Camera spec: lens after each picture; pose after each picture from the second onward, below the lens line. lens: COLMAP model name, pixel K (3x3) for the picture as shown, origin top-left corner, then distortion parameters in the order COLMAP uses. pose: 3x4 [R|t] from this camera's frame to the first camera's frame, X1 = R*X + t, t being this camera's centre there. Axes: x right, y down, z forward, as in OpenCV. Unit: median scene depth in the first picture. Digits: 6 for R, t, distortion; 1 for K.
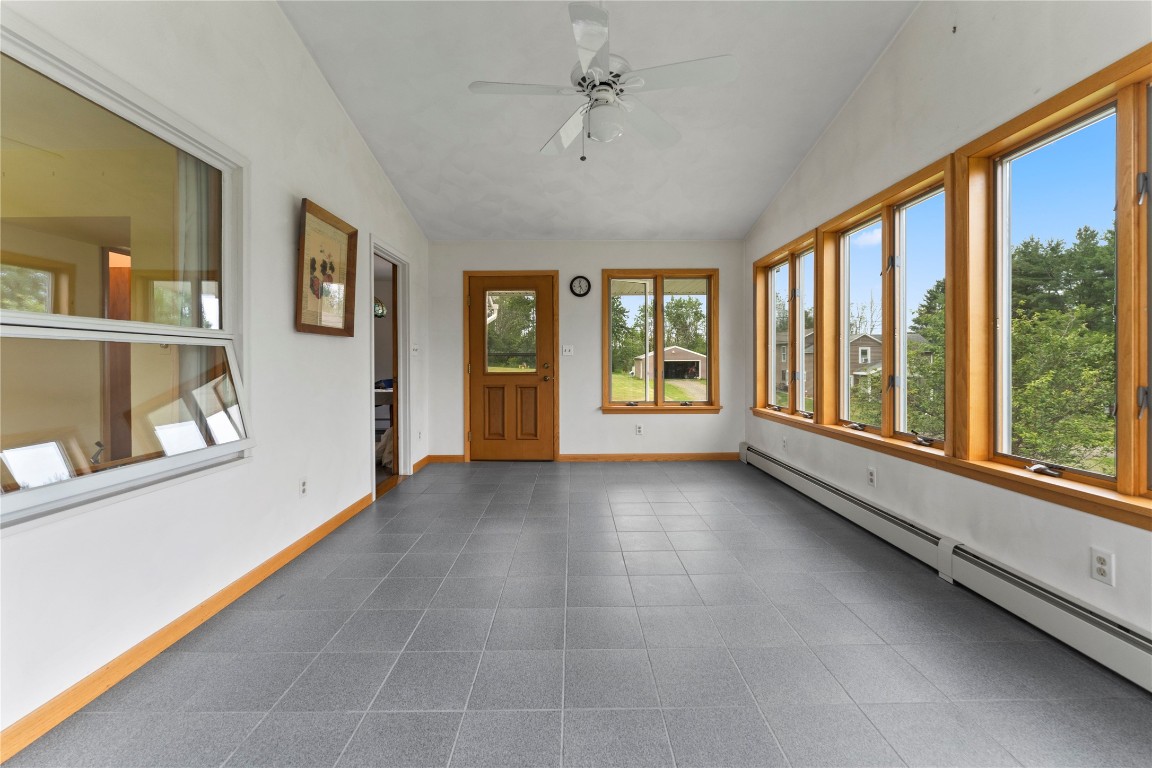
lens RADIAL K [[462.5, 0, 576.6], [0, 462.5, 373.7], [0, 0, 1]] dist [-0.001865, 0.000128]
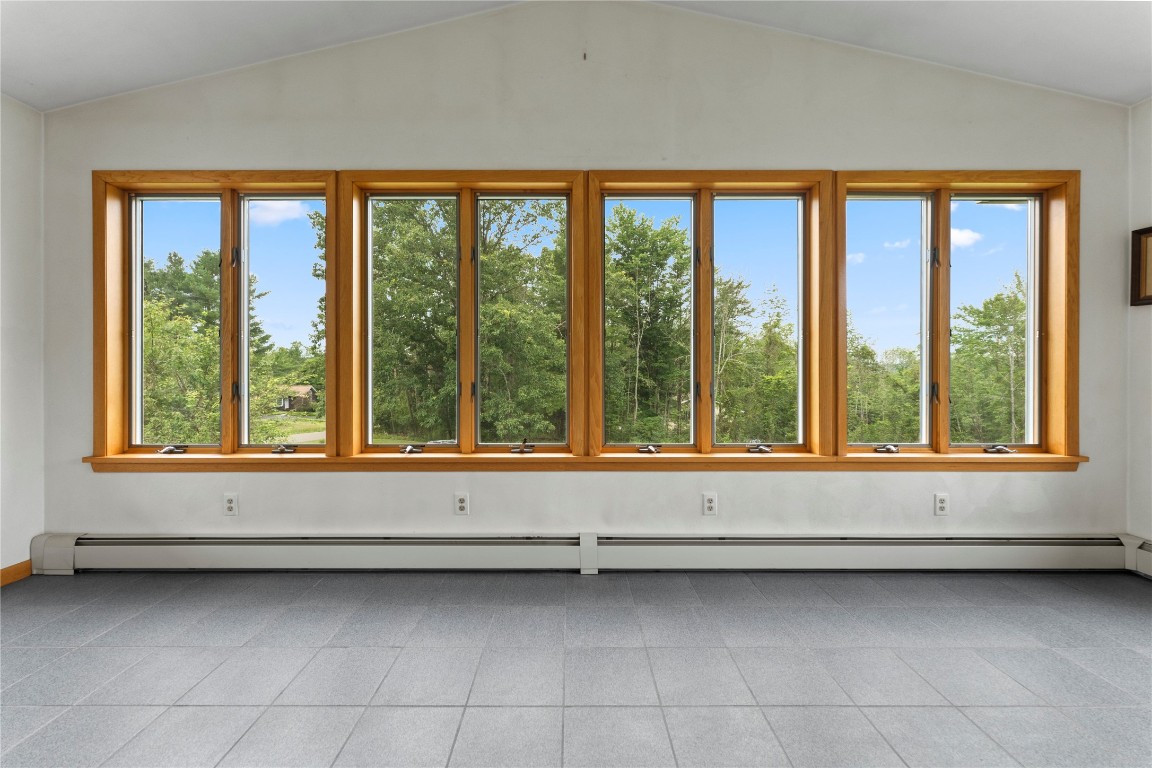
lens RADIAL K [[462.5, 0, 574.7], [0, 462.5, 375.6], [0, 0, 1]] dist [-0.001865, 0.000128]
pose [[0.010813, -0.003226, 0.999936, -0.194967], [0.024301, 0.999700, 0.002962, -0.006875], [-0.999646, 0.024267, 0.010888, 0.781920]]
